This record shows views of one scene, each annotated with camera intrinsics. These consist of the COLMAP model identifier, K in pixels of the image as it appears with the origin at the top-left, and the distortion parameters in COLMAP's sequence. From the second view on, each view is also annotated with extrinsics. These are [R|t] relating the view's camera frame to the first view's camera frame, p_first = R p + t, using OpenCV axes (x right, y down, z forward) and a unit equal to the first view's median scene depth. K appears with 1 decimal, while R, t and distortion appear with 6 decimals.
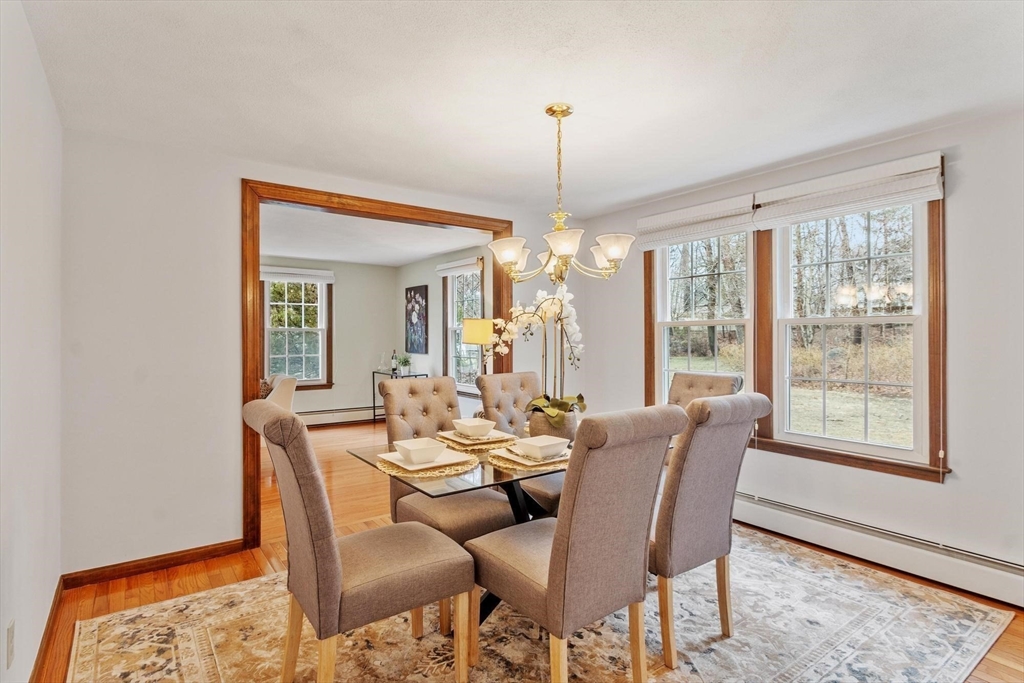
lens RADIAL K [[512.9, 0, 515.6], [0, 512.9, 340.5], [0, 0, 1]] dist [0.003874, 0.001701]
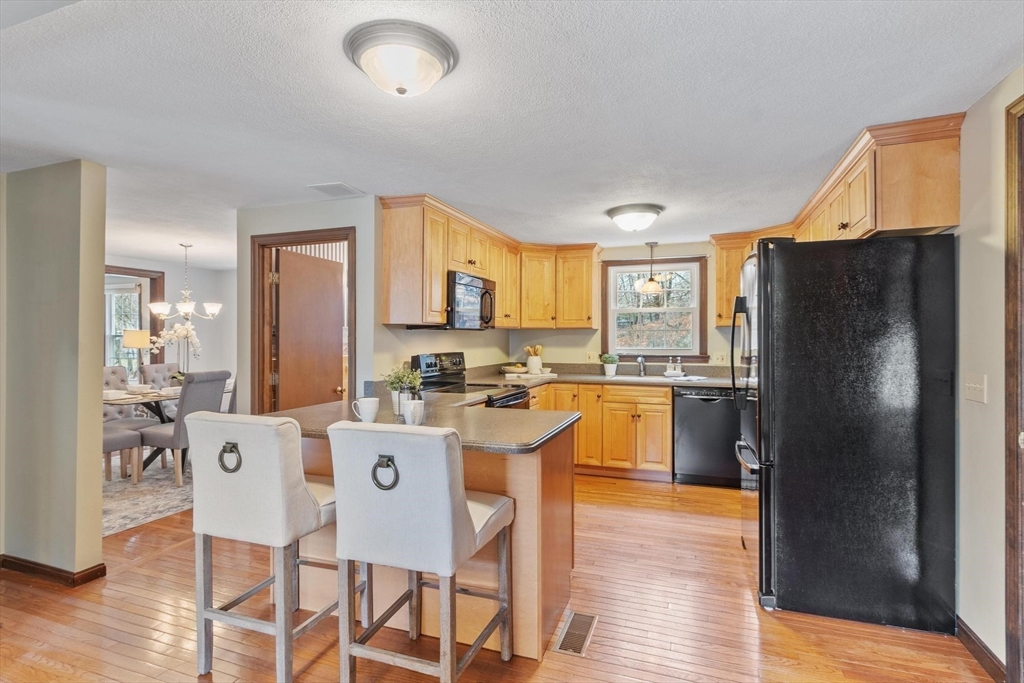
lens RADIAL K [[512.9, 0, 514.9], [0, 512.9, 335.7], [0, 0, 1]] dist [0.003874, 0.001701]
pose [[0.839494, 0.000678, 0.543369, 0.067380], [0.002733, 0.999981, -0.005469, -0.030443], [-0.543362, 0.006076, 0.839476, -1.598584]]
